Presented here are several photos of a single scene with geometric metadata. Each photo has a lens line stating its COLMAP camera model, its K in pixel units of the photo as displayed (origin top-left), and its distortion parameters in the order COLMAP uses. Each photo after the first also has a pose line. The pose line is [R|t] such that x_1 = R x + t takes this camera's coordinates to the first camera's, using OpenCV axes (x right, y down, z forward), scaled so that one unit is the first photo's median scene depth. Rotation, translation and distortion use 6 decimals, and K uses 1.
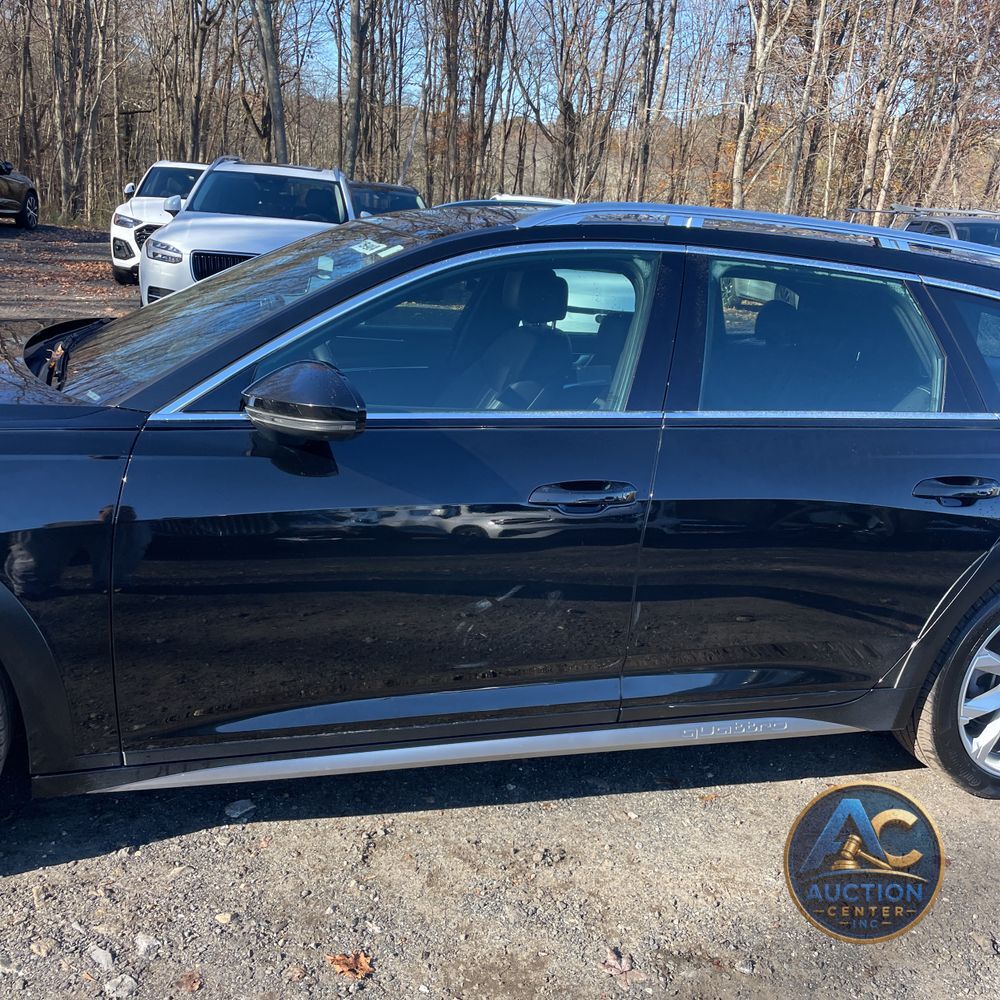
lens RADIAL K [[1027.8, 0, 499.0], [0, 1027.8, 525.5], [0, 0, 1]] dist [0.033940, 0.000000]
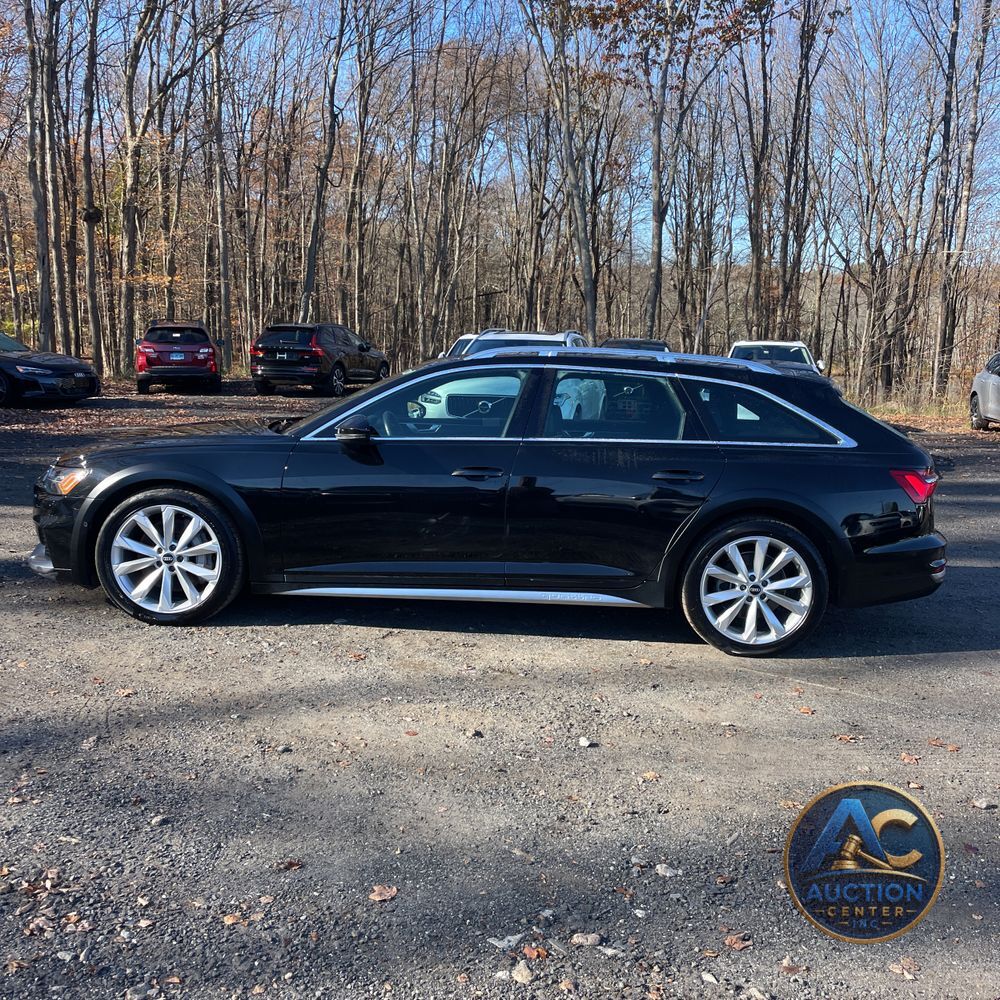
lens RADIAL K [[1027.8, 0, 493.5], [0, 1027.8, 499.2], [0, 0, 1]] dist [0.033940, 0.000000]
pose [[0.944877, -0.013232, -0.327157, 0.209754], [-0.041365, 0.986353, -0.159361, 0.094491], [0.324801, 0.164110, 0.931436, -0.264881]]
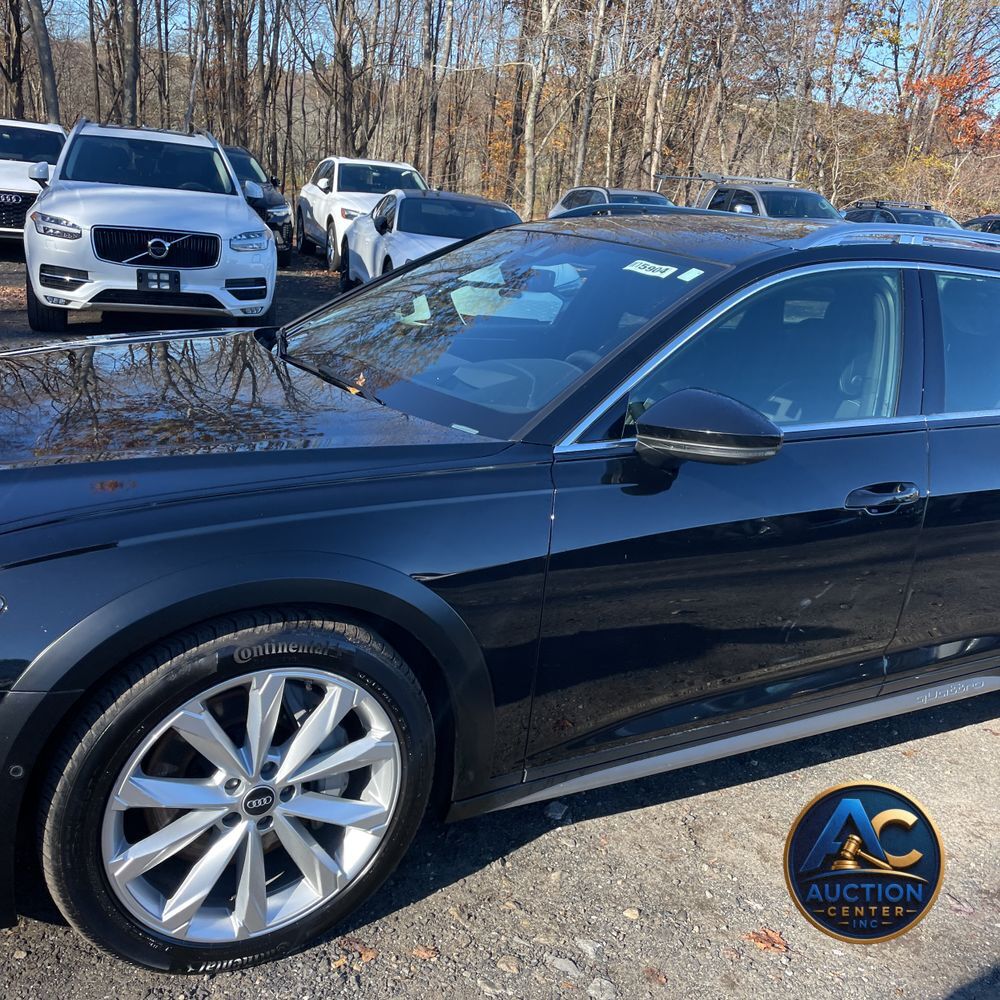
lens RADIAL K [[1027.8, 0, 495.3], [0, 1027.8, 524.0], [0, 0, 1]] dist [0.033940, 0.000000]
pose [[0.976940, -0.060077, 0.204889, -0.136033], [0.052174, 0.997679, 0.043763, -0.017319], [-0.207042, -0.032064, 0.977806, 0.000227]]
